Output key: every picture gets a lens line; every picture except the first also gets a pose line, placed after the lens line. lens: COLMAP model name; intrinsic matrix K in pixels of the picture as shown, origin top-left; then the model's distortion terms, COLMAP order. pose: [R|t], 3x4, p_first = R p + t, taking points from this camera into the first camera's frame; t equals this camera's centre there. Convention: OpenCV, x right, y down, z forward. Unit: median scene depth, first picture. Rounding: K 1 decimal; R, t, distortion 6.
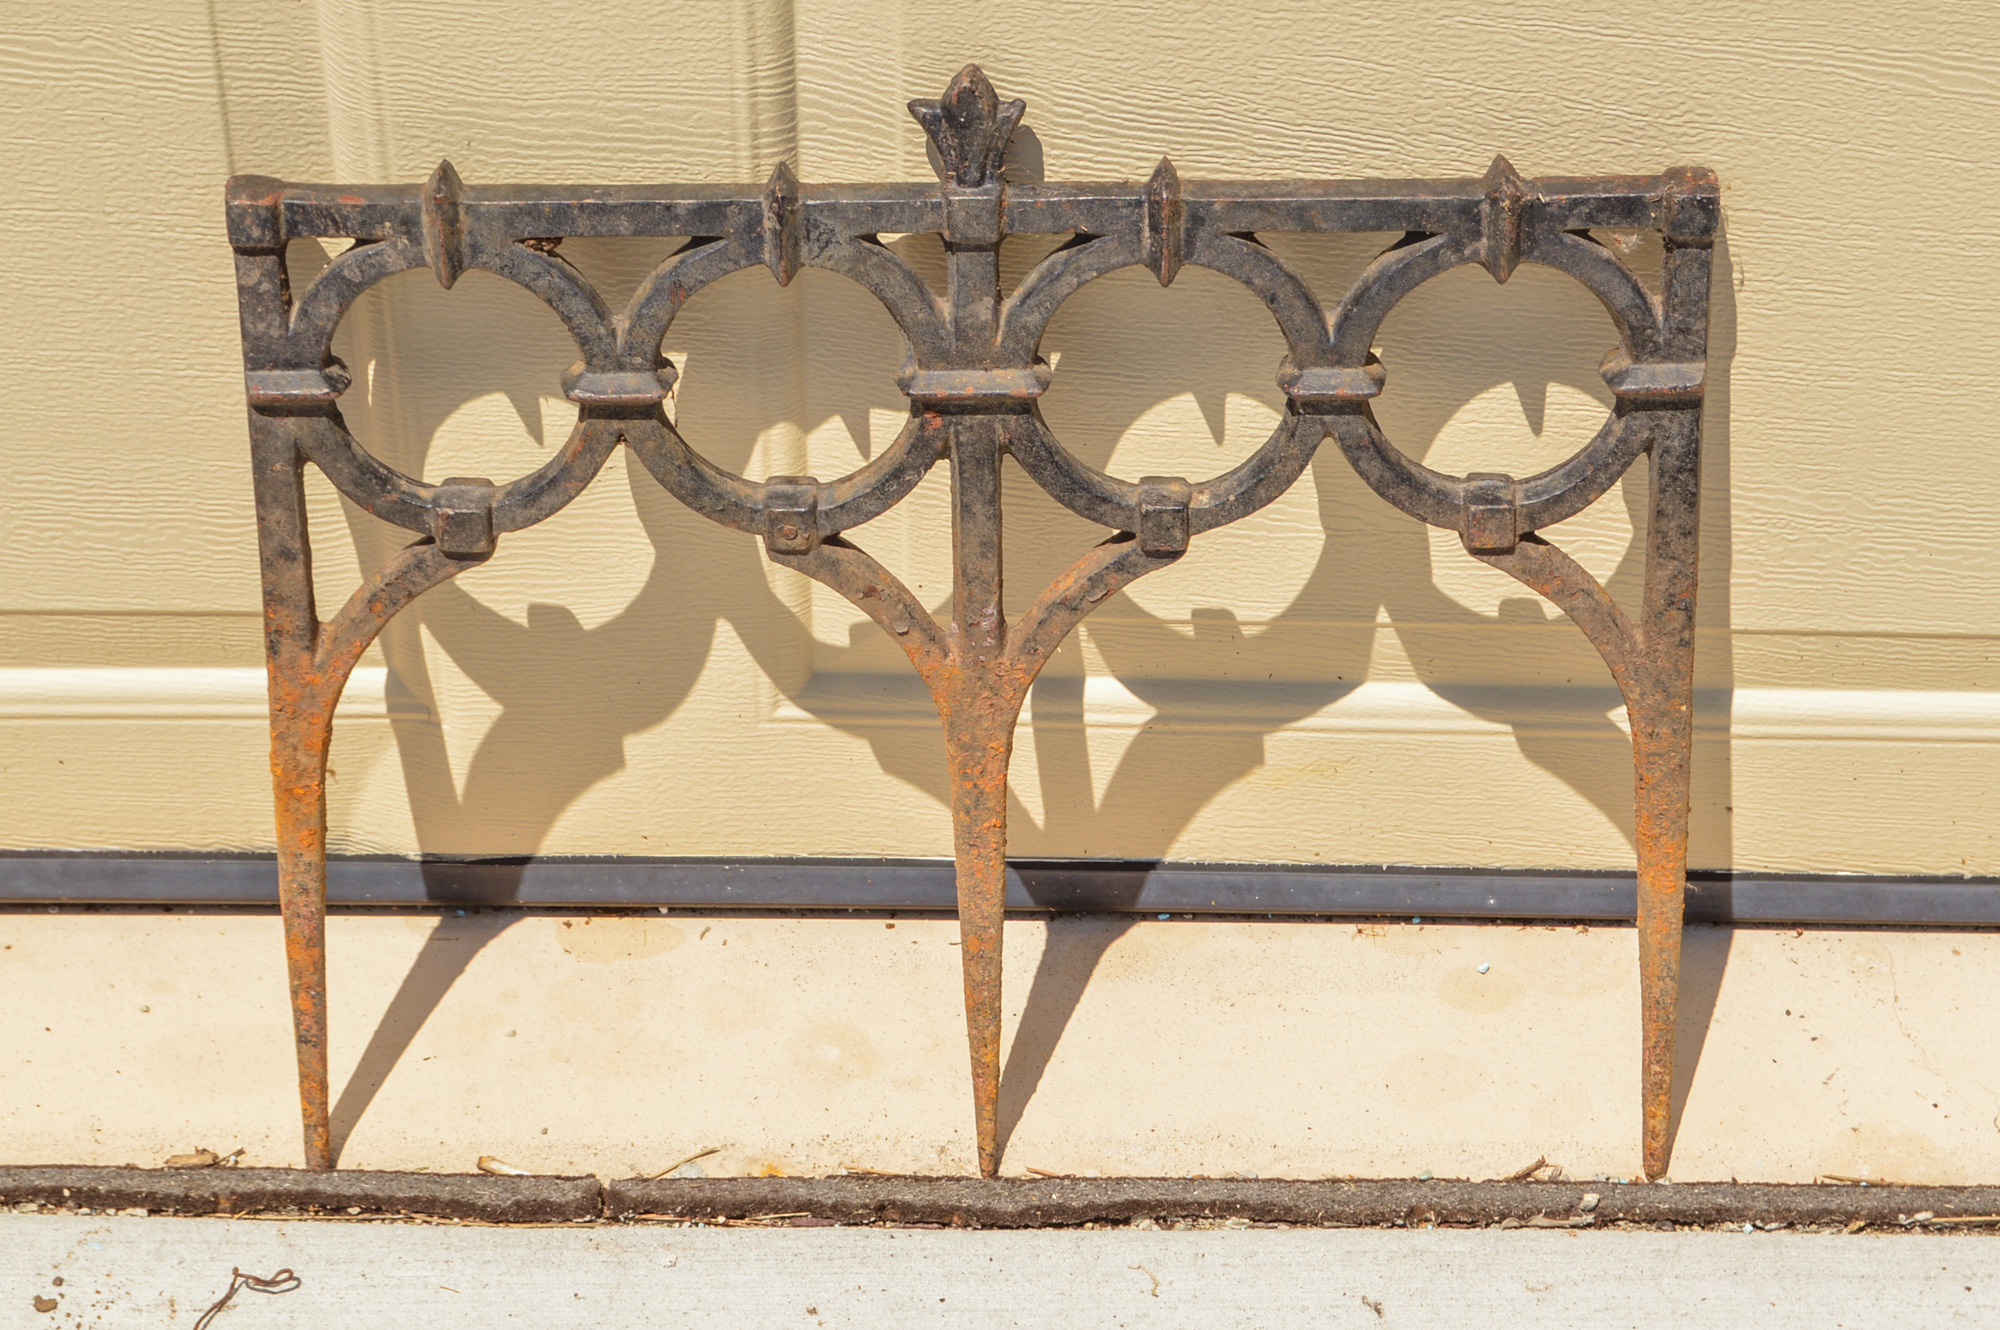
lens RADIAL K [[4813.8, 0, 1000.0], [0, 4813.8, 665.0], [0, 0, 1]] dist [-0.015804, 0.100837]
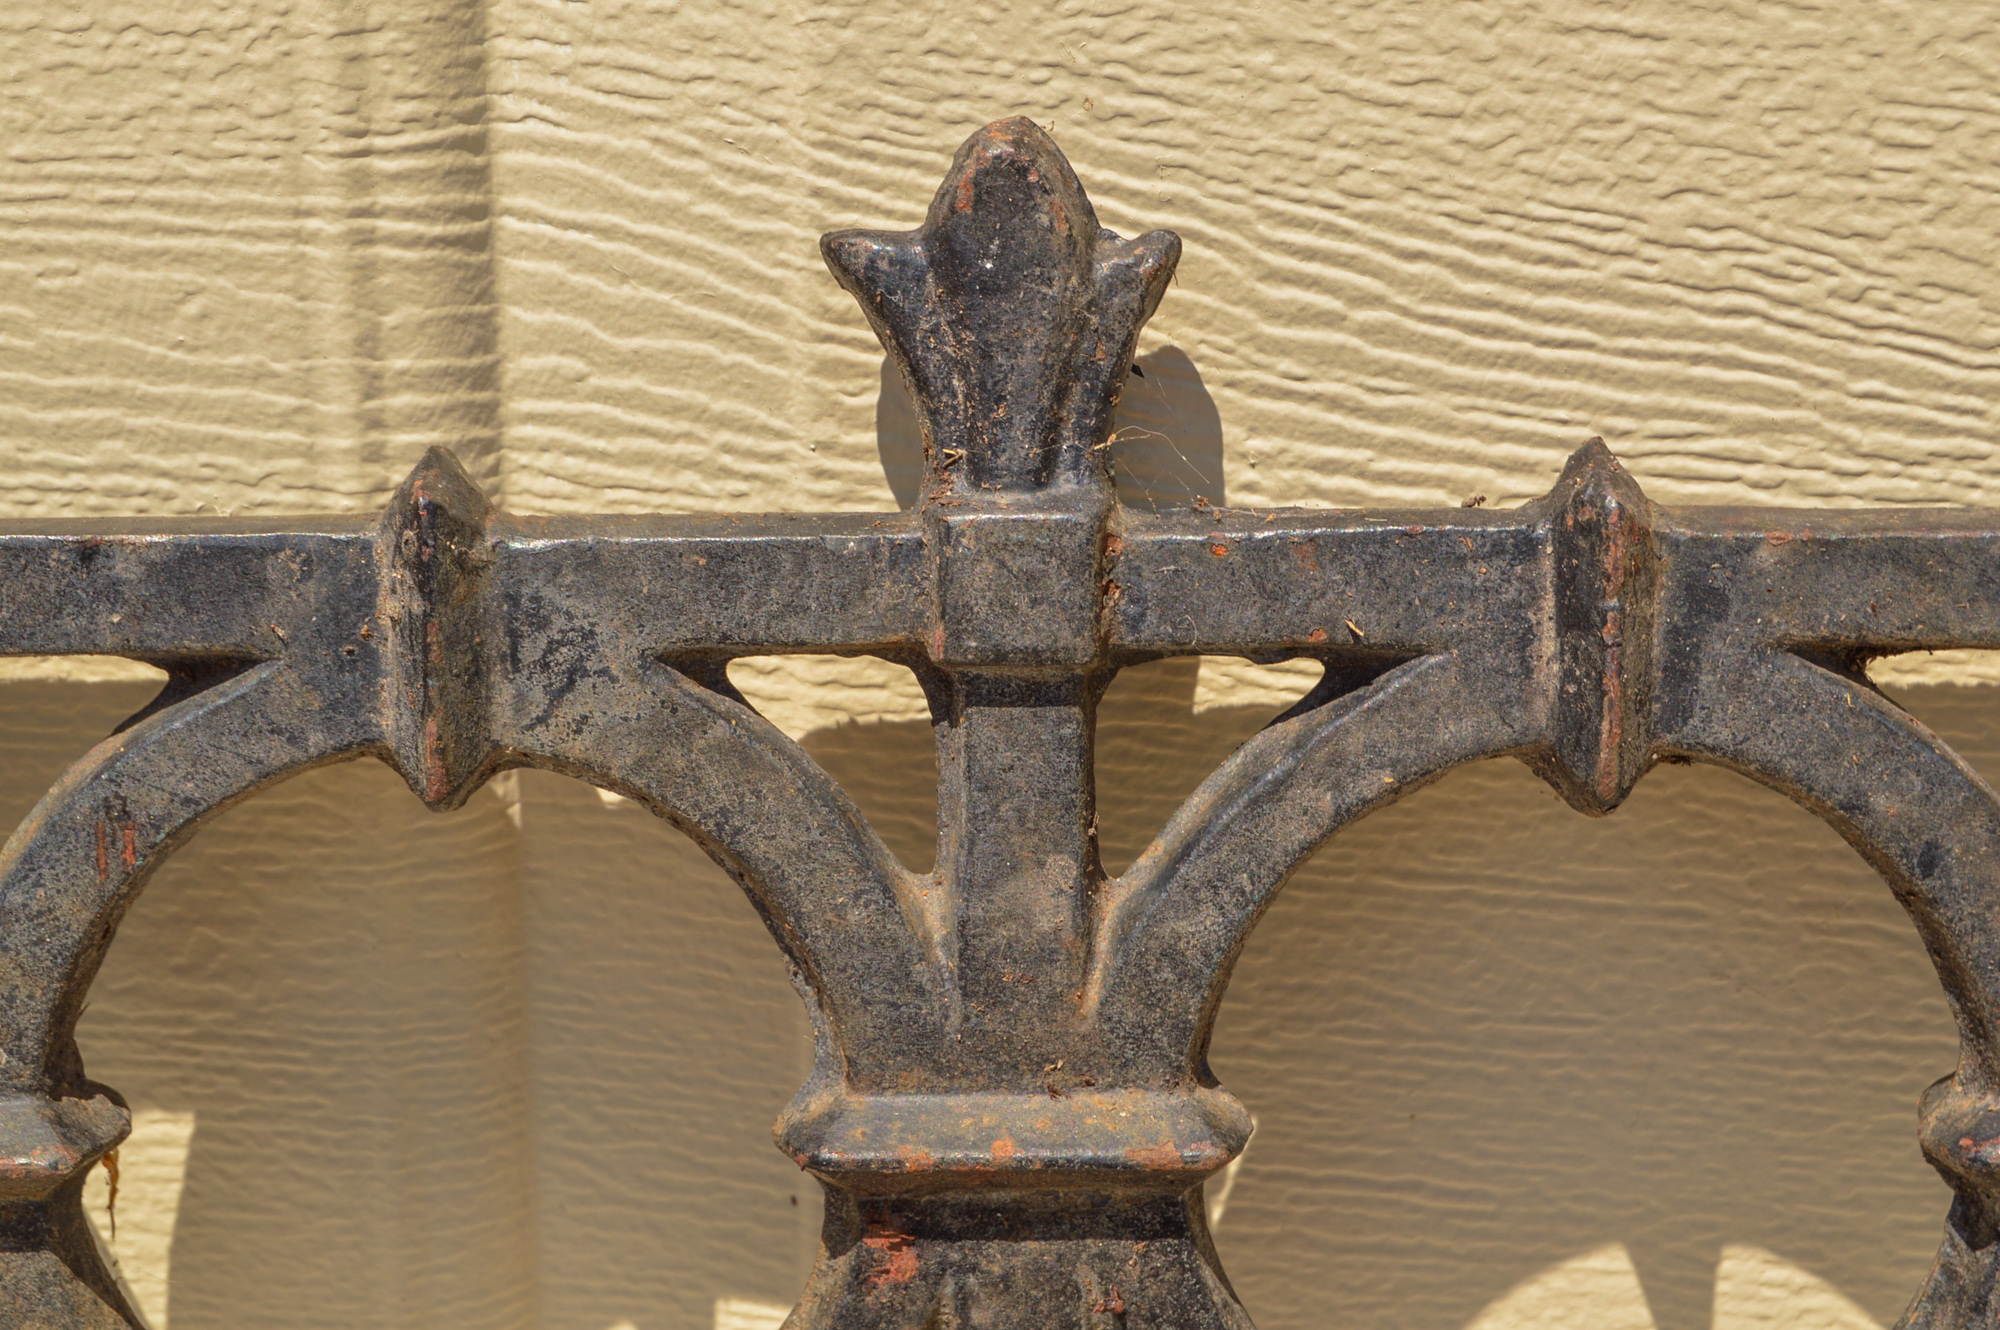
lens RADIAL K [[4421.4, 0, 1022.4], [0, 4421.4, 717.3], [0, 0, 1]] dist [-0.032443, 0.008398]
pose [[0.999945, 0.004670, 0.009403, -0.007273], [-0.001431, 0.947888, -0.318600, 0.009738], [-0.010401, 0.318569, 0.947842, 0.643498]]
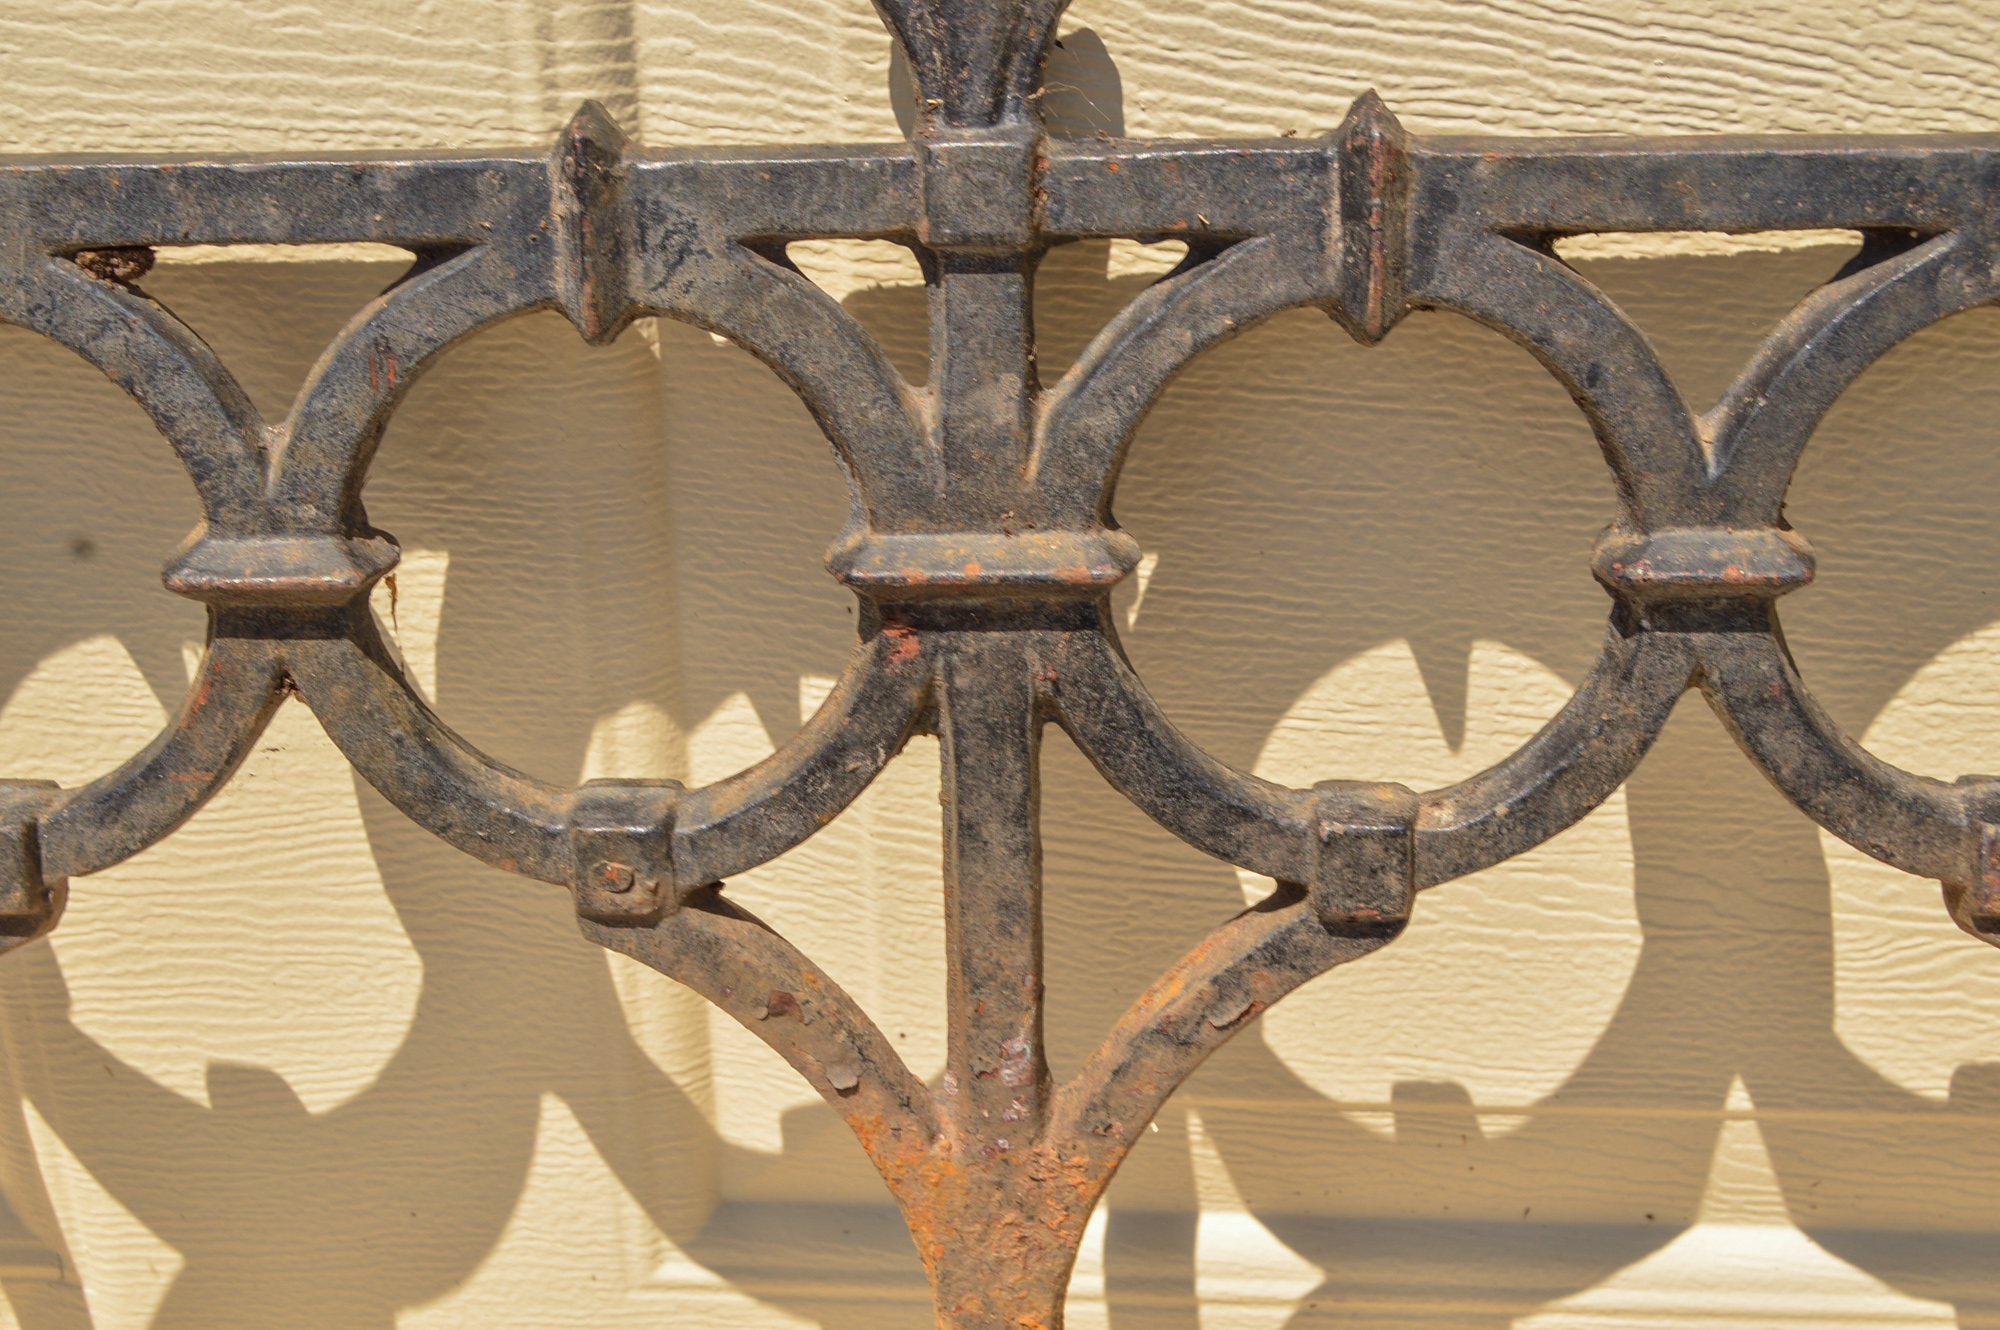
lens RADIAL K [[3219.3, 0, 1025.7], [0, 3219.3, 675.3], [0, 0, 1]] dist [-0.043261, -0.013459]
pose [[0.999635, 0.003968, -0.026711, 0.007210], [-0.009462, 0.977906, -0.208829, 0.020045], [0.025292, 0.209005, 0.977587, 0.620498]]
